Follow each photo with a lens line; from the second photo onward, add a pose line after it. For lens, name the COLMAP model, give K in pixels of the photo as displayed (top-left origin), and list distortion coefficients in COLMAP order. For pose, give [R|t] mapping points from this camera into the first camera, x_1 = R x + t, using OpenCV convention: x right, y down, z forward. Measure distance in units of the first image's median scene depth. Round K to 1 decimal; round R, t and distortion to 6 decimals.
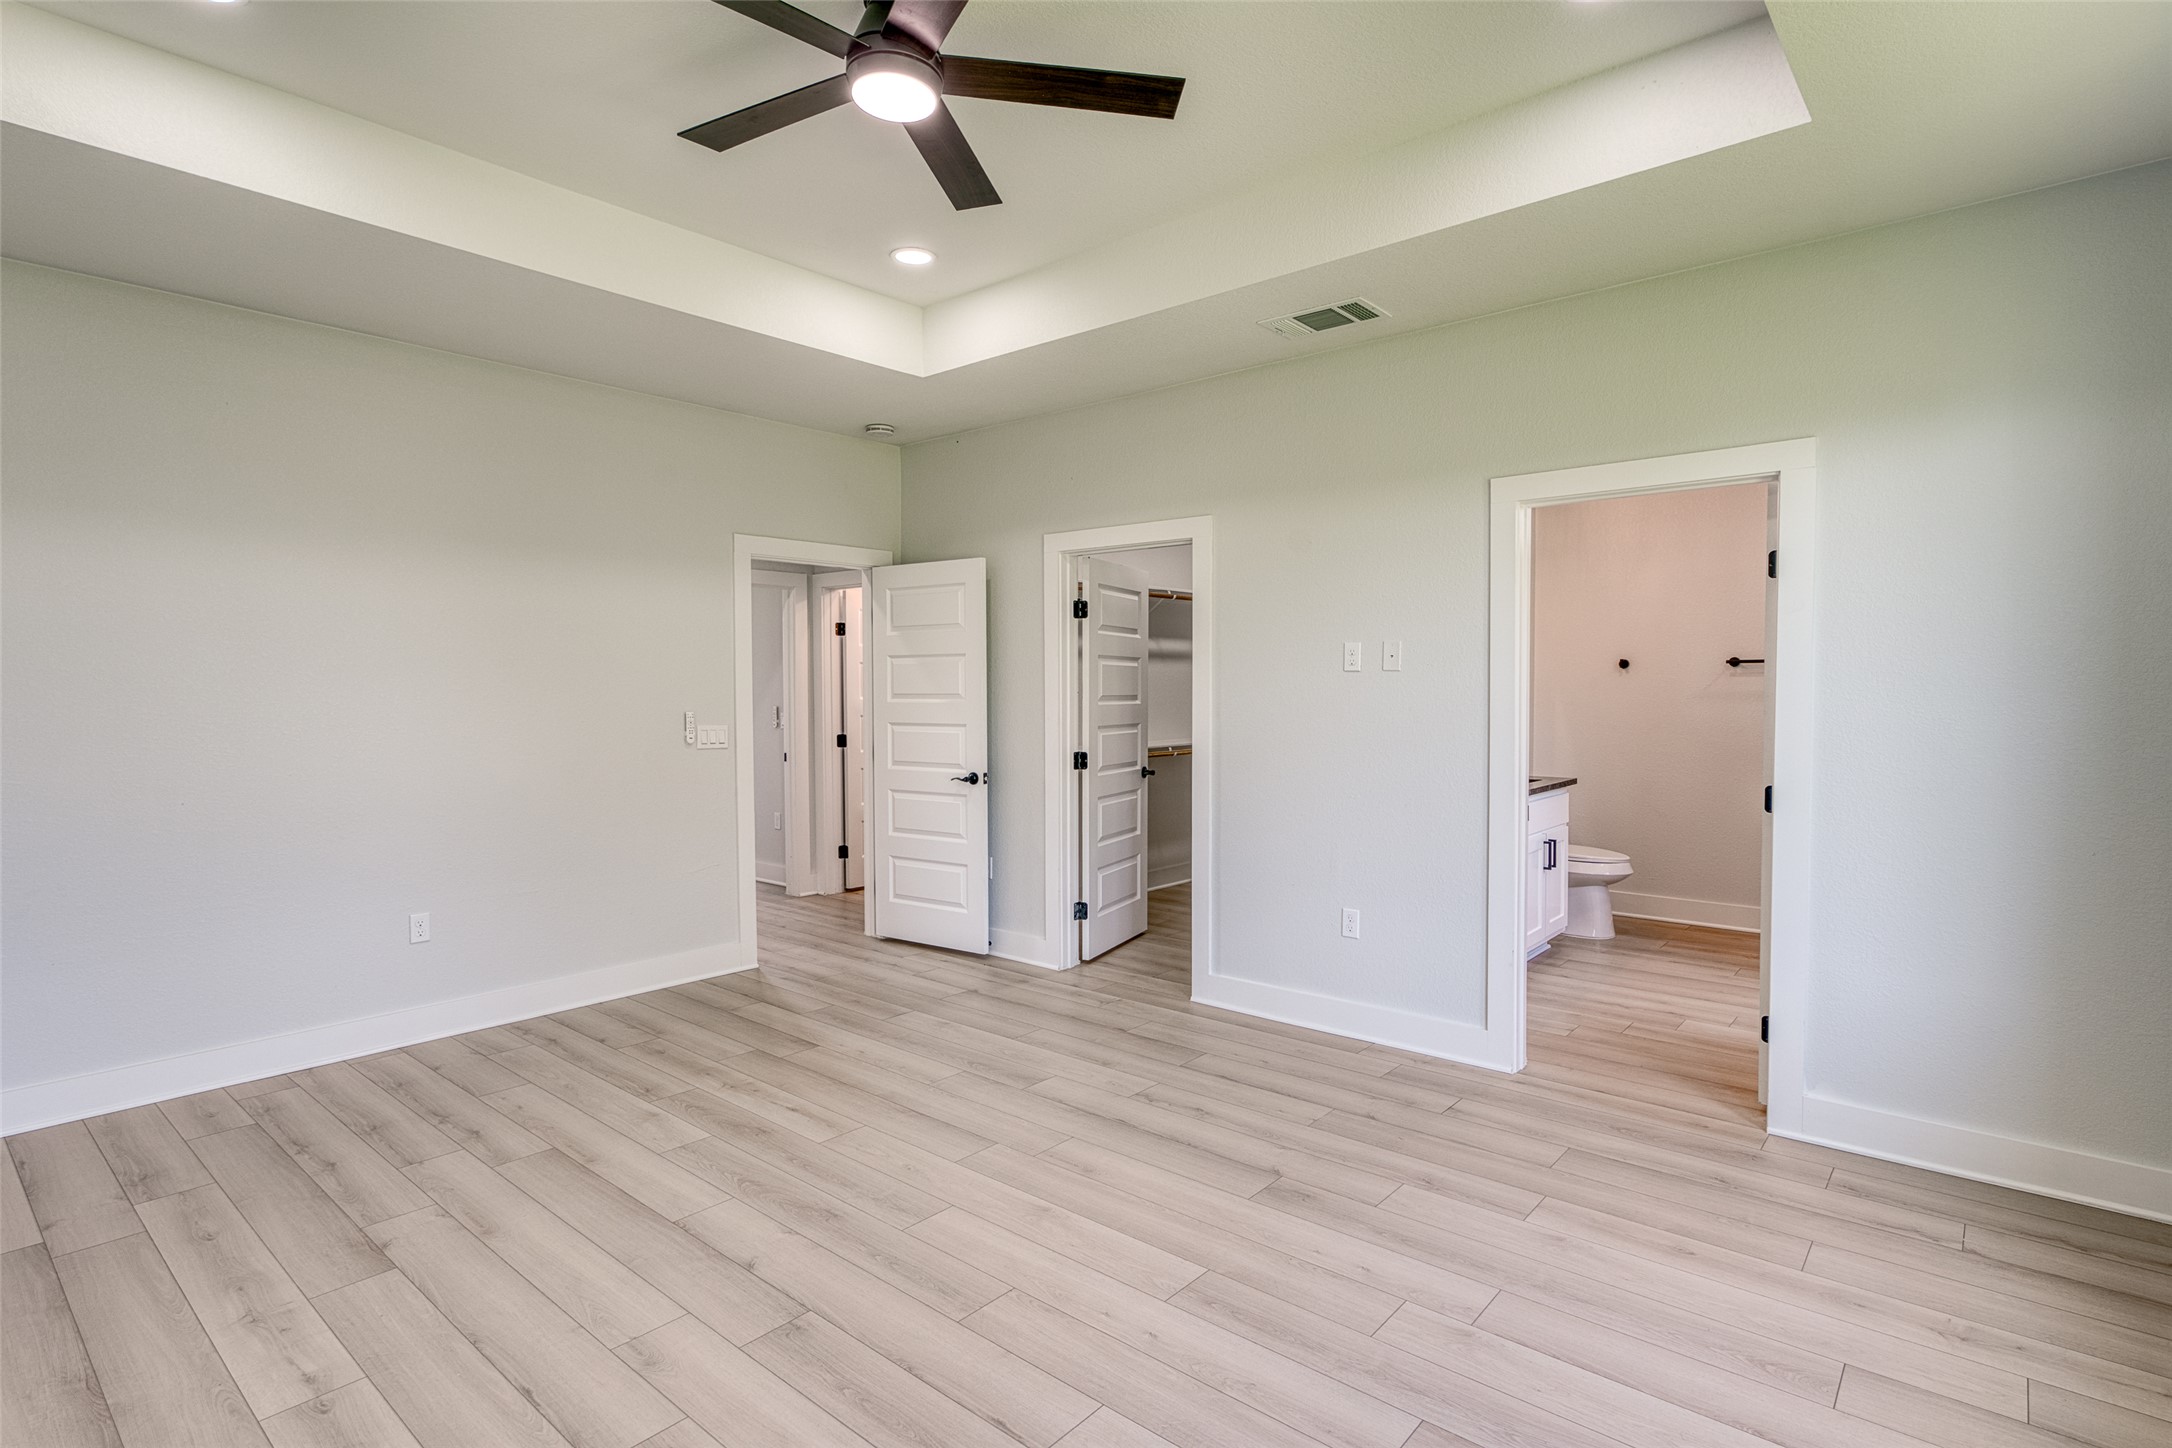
lens RADIAL K [[1058.1, 0, 1087.2], [0, 1058.1, 715.3], [0, 0, 1]] dist [-0.006702, 0.000085]
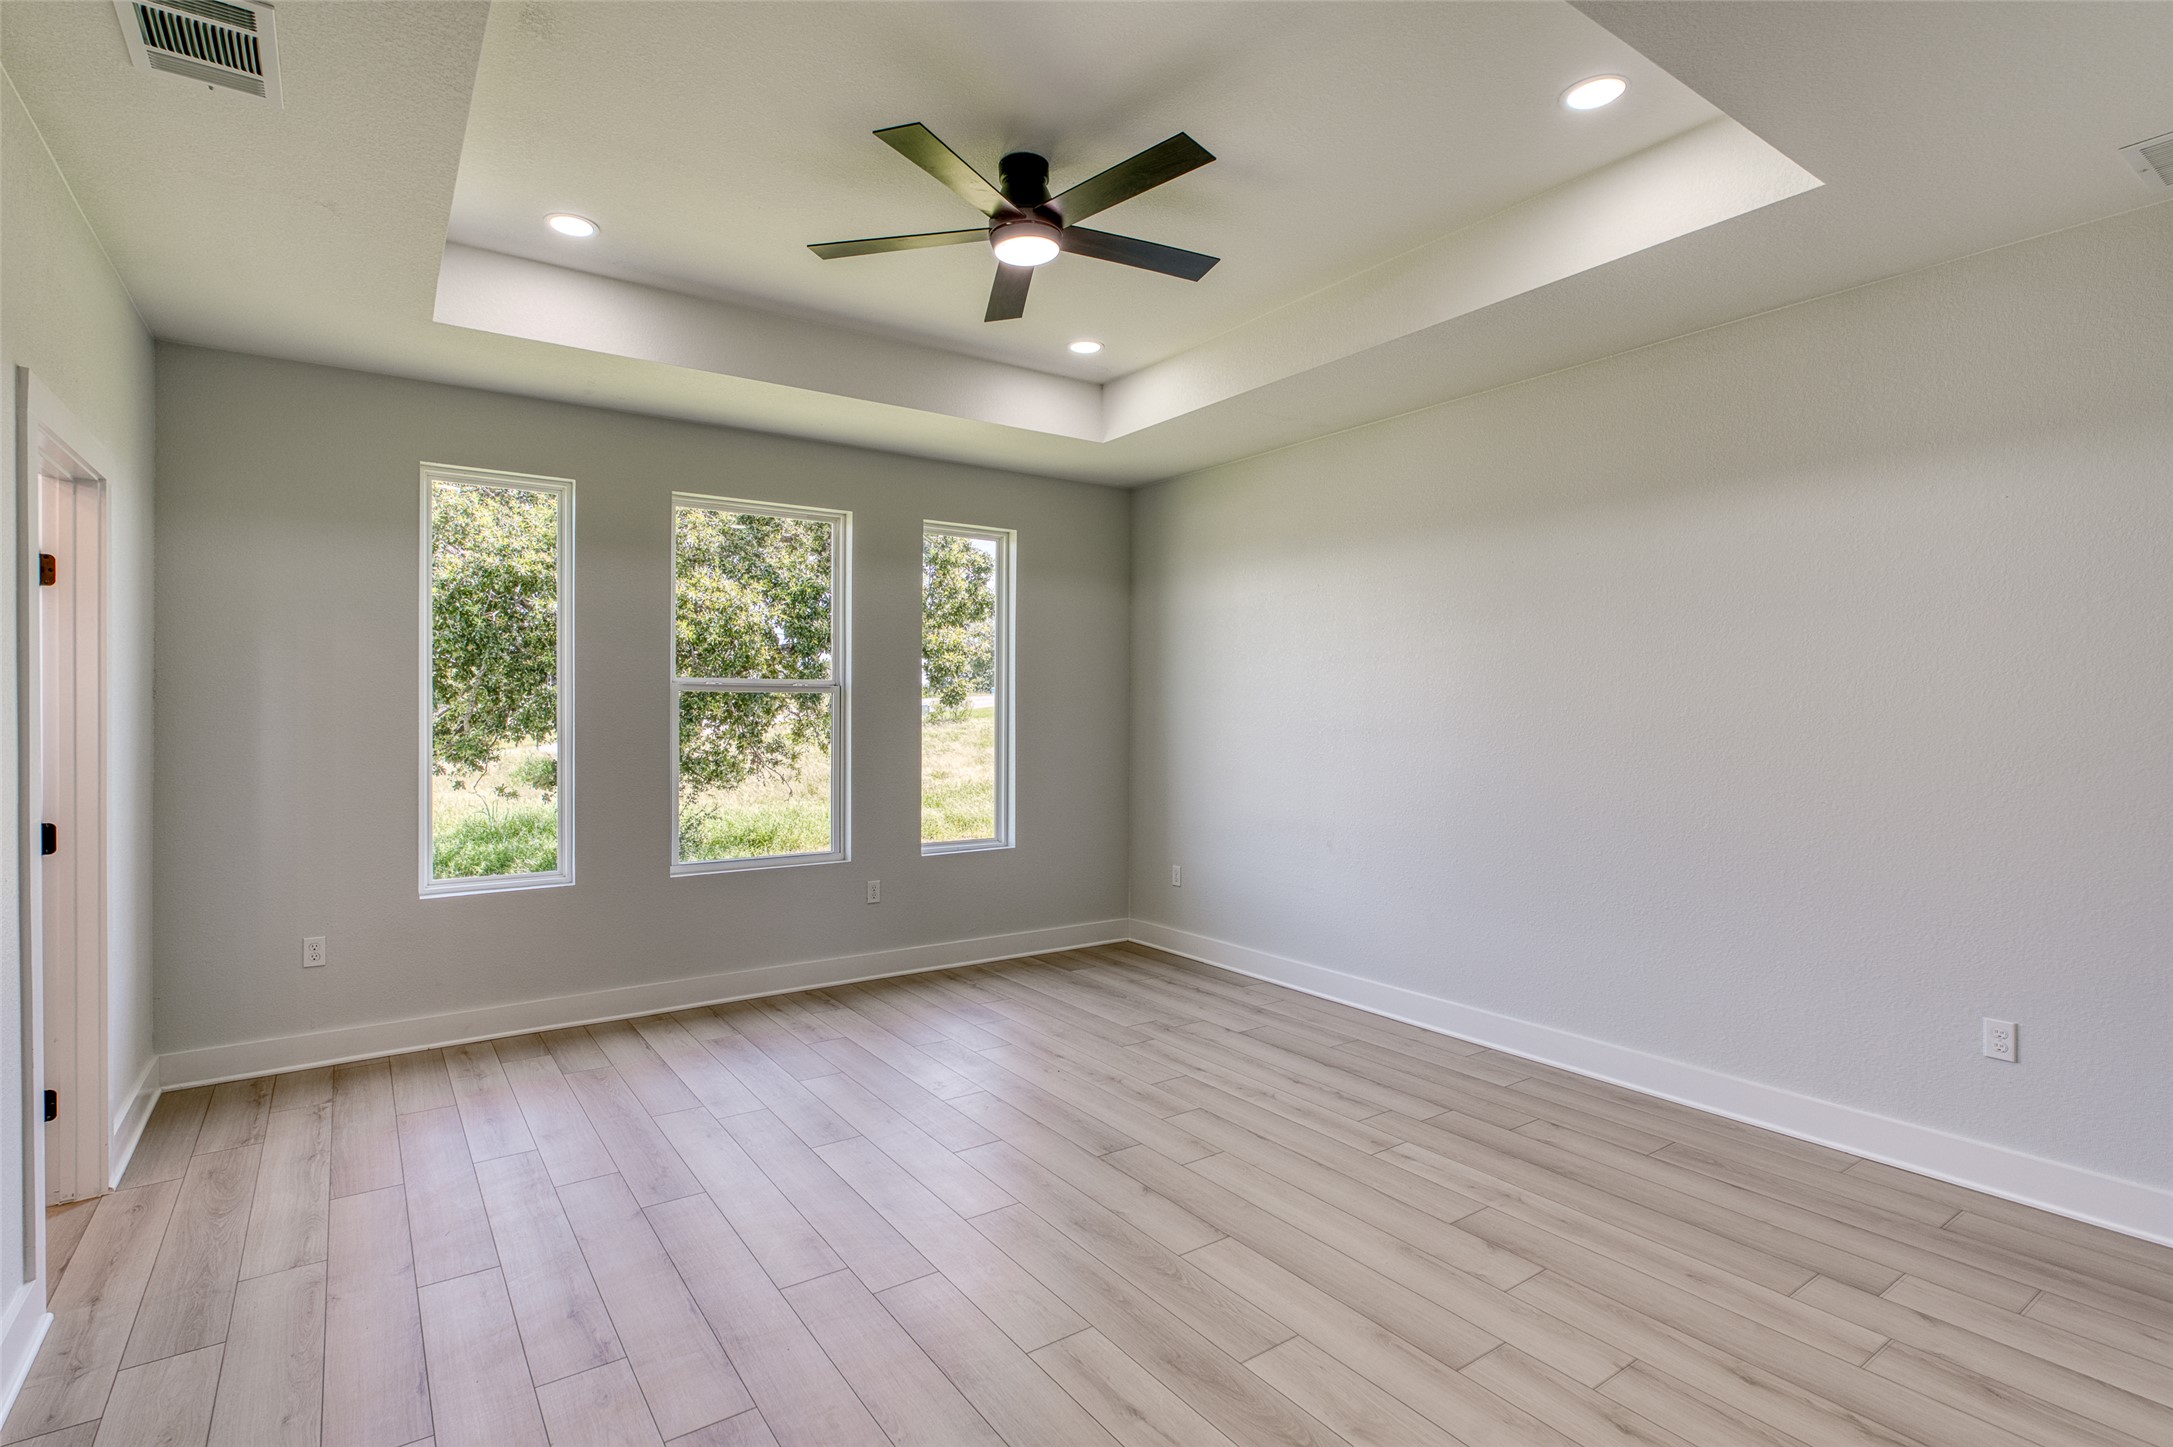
lens RADIAL K [[1058.6, 0, 1087.7], [0, 1058.6, 714.8], [0, 0, 1]] dist [-0.006702, 0.000085]
pose [[-0.968847, -0.000421, 0.247658, -0.476563], [0.008144, 0.999404, 0.033559, -0.059312], [-0.247524, 0.034531, -0.968266, 1.871357]]
